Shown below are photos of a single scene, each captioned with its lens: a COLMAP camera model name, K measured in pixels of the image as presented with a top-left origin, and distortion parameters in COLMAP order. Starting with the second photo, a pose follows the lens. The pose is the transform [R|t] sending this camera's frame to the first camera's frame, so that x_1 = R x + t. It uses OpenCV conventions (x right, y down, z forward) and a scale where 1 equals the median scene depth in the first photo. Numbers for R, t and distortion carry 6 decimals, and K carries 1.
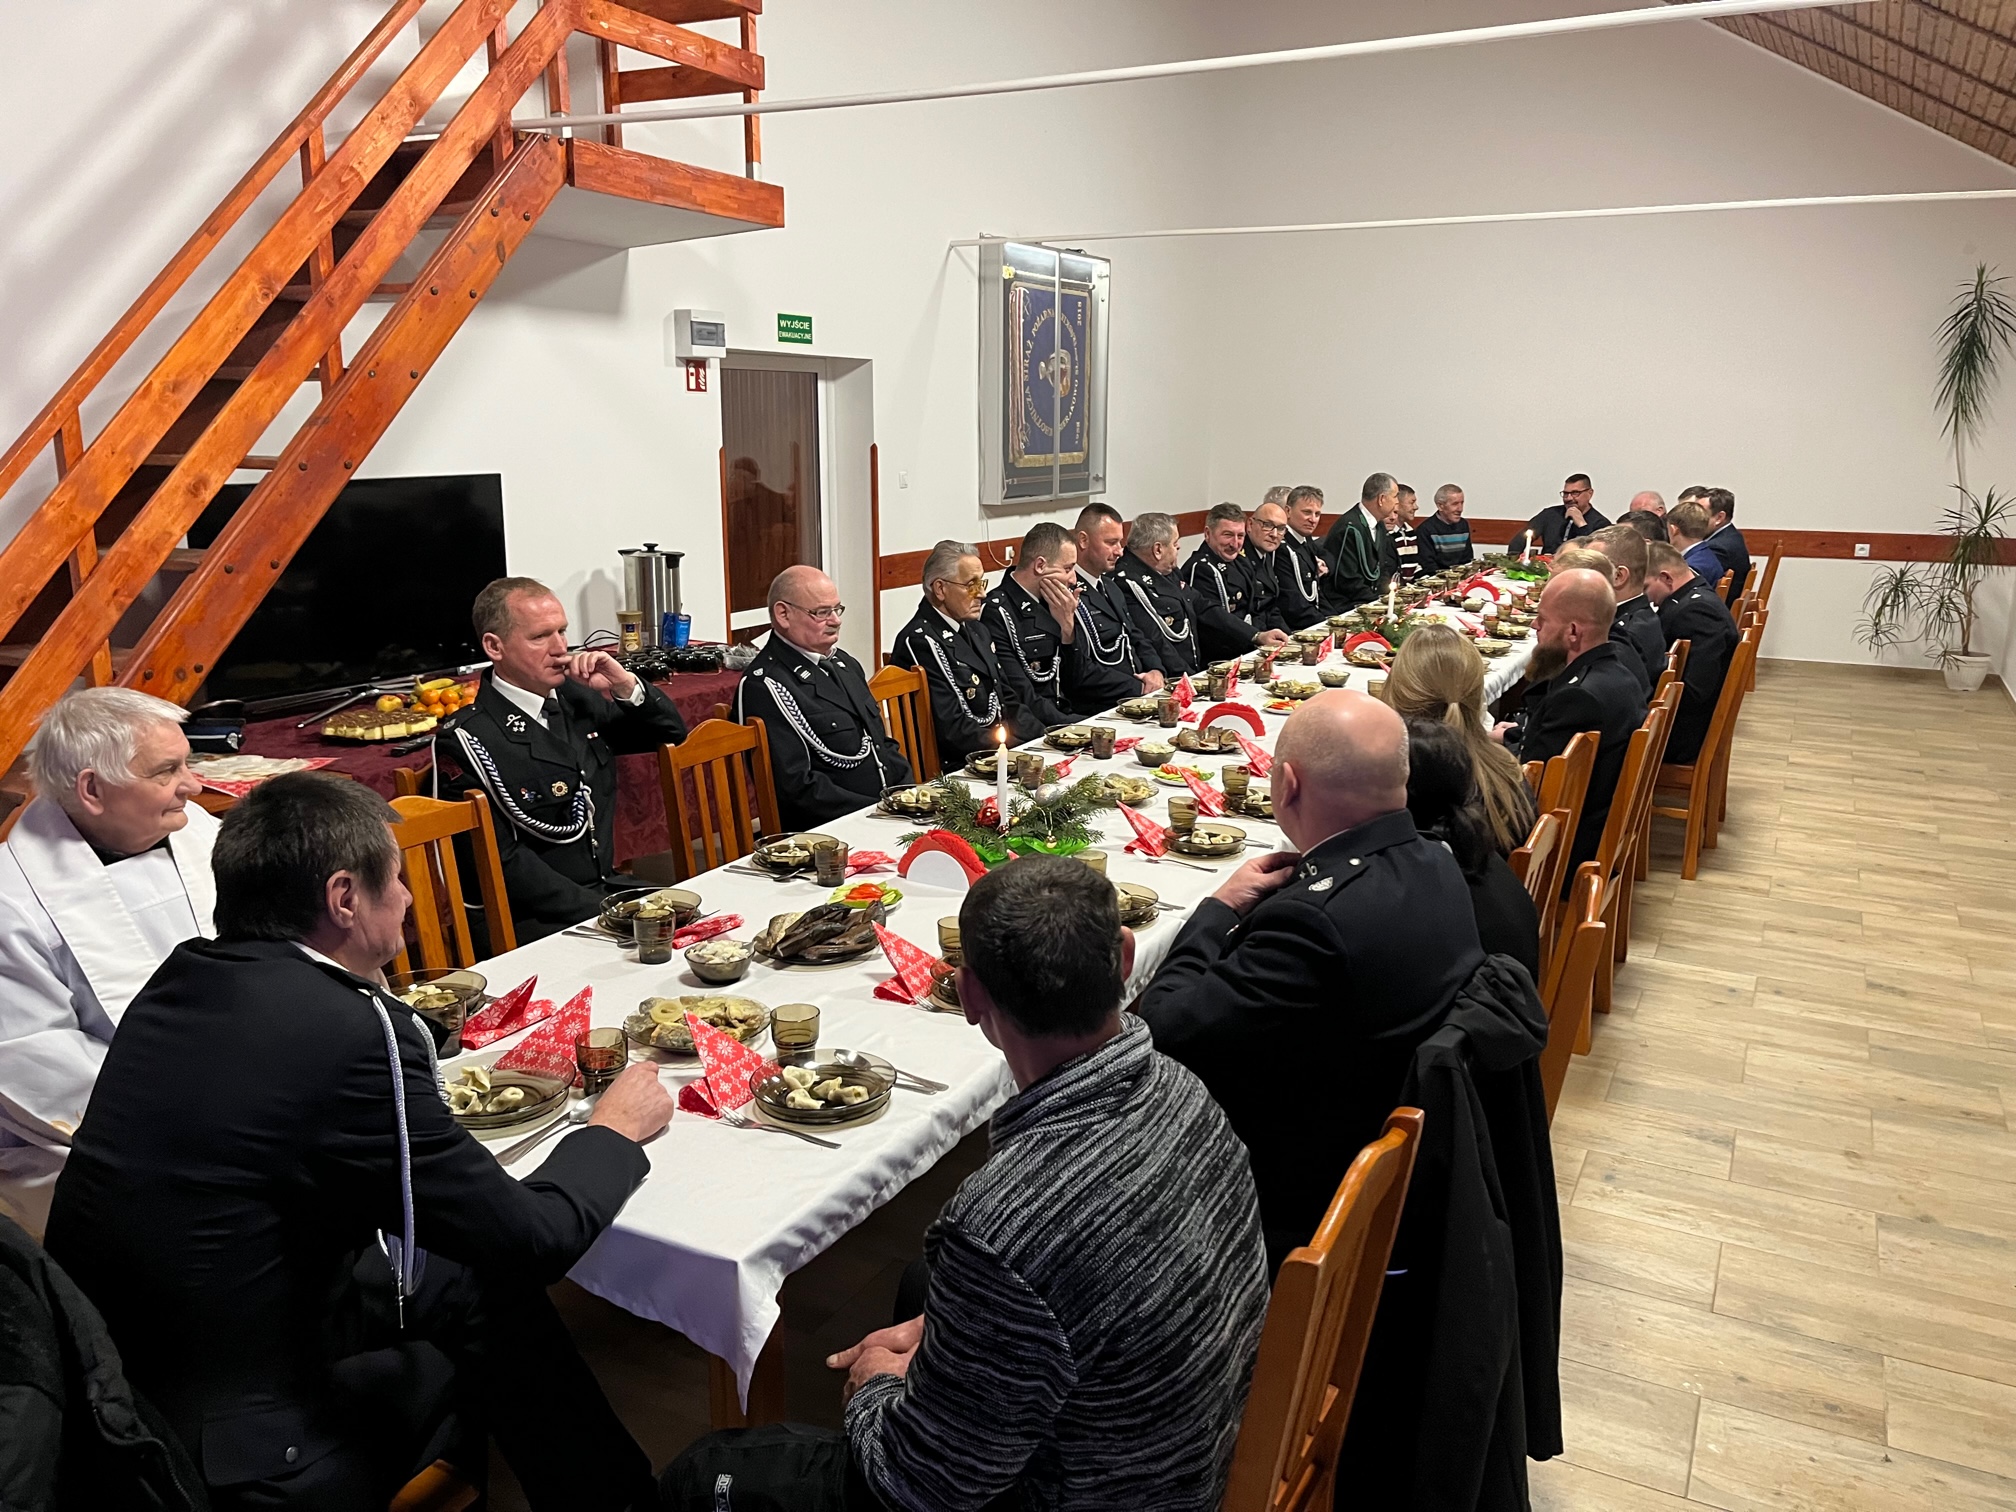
lens RADIAL K [[1509.7, 0, 1008.0], [0, 1509.7, 756.0], [0, 0, 1]] dist [0.002703, -0.001500]
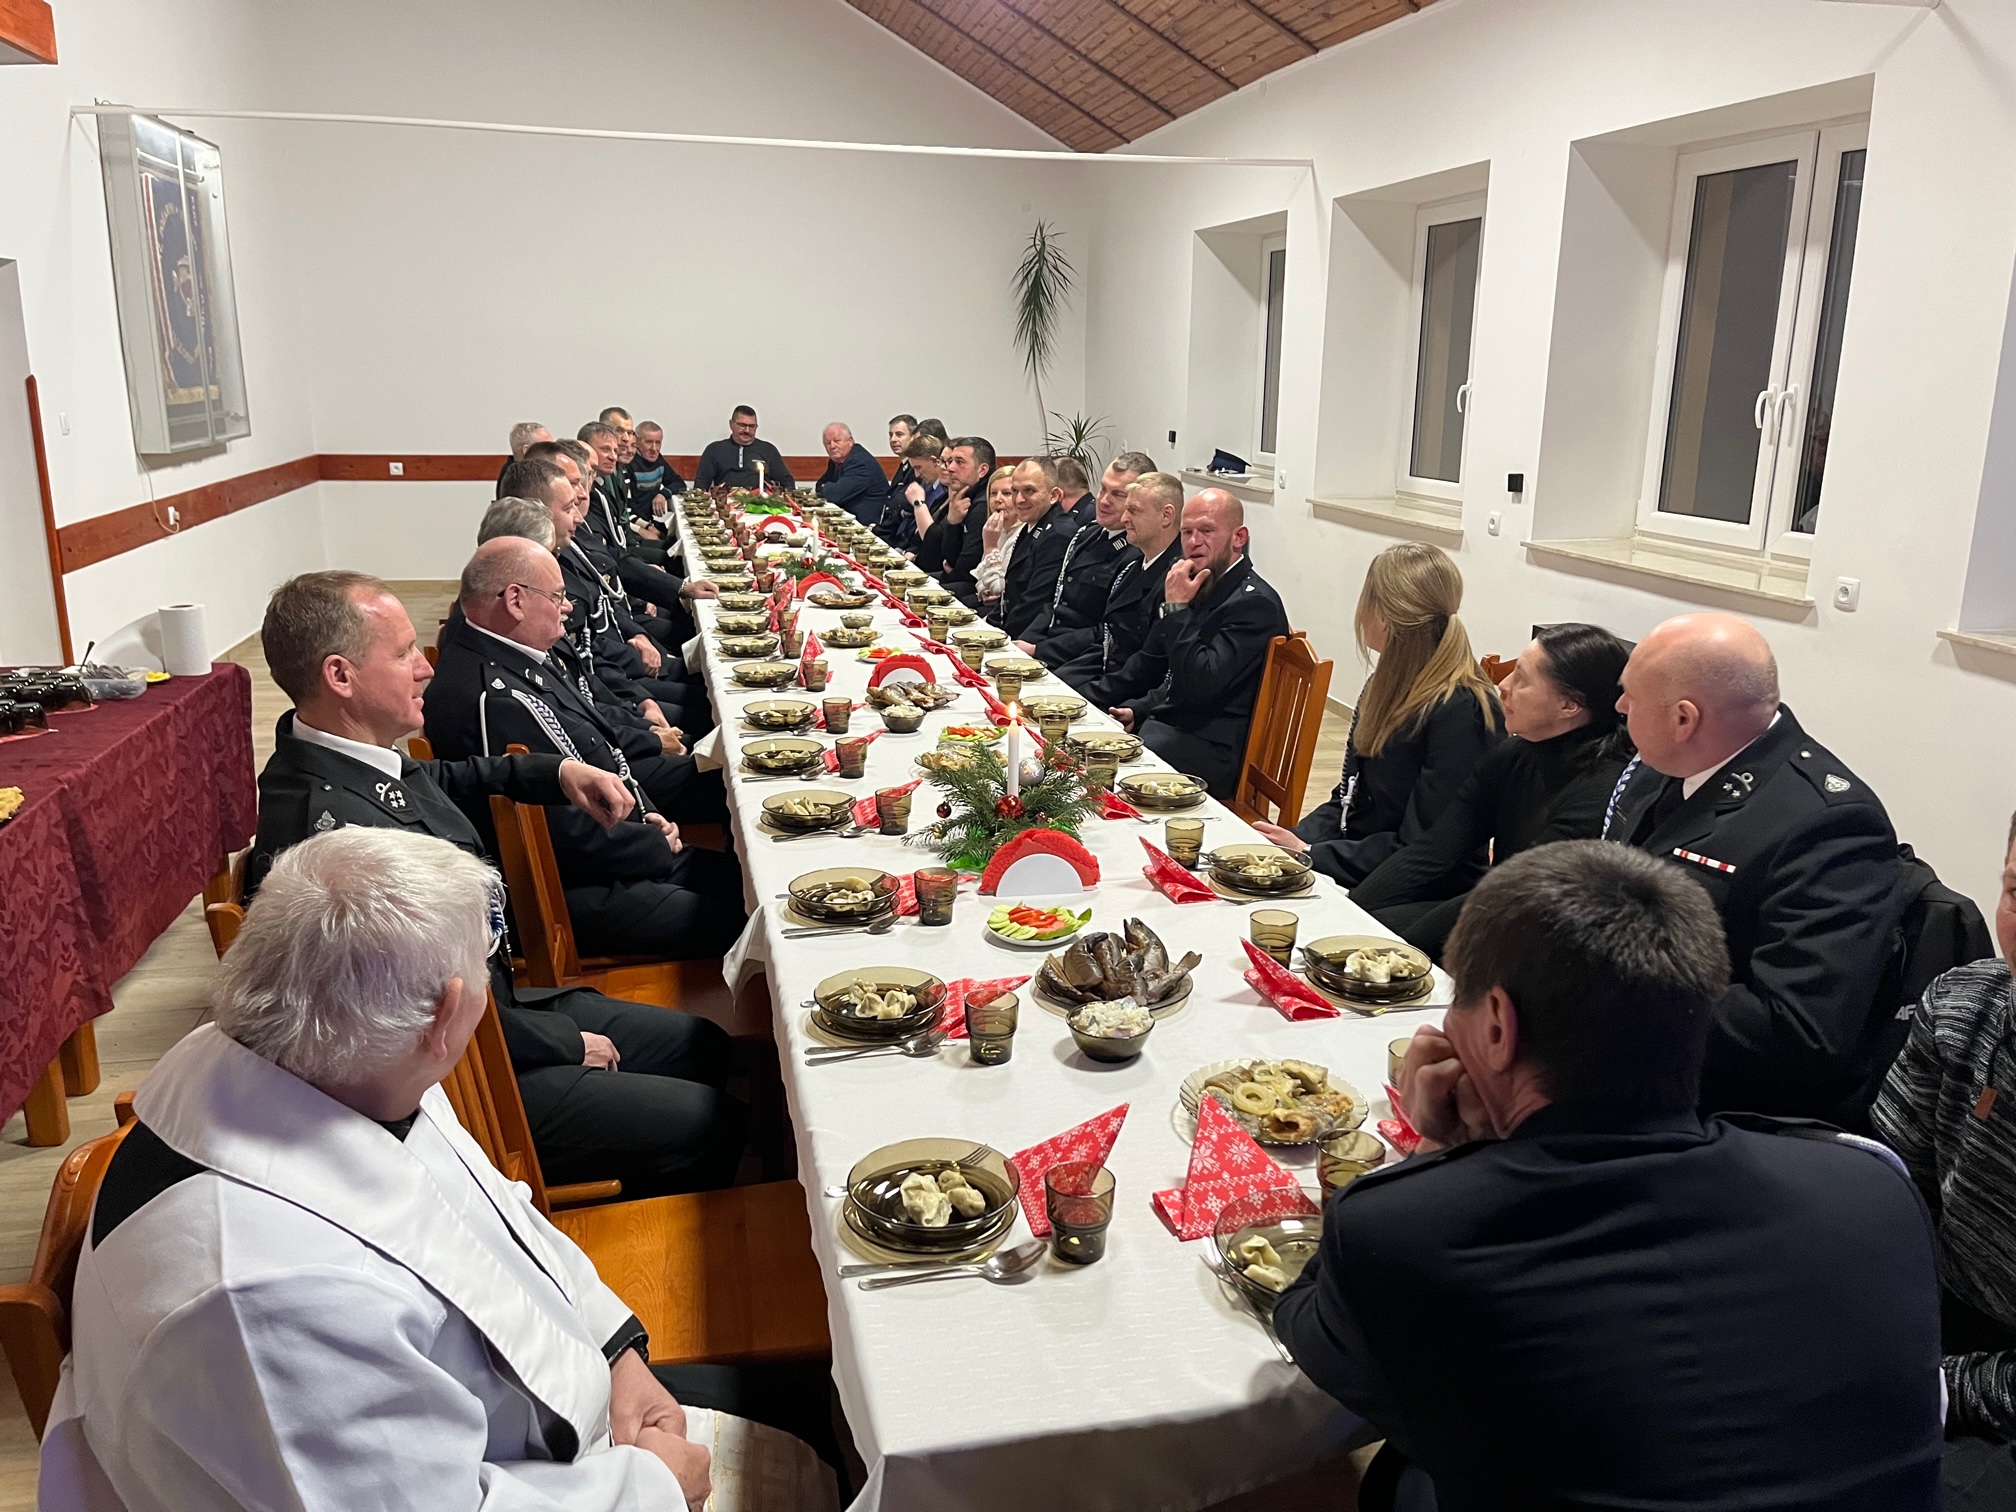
lens RADIAL K [[1546.5, 0, 1008.0], [0, 1546.5, 756.0], [0, 0, 1]] dist [-0.031889, -0.007766]
pose [[0.755206, -0.151732, 0.637684, -0.202399], [0.129183, 0.988212, 0.082147, -0.020952], [-0.642632, 0.020340, 0.765905, 0.122281]]
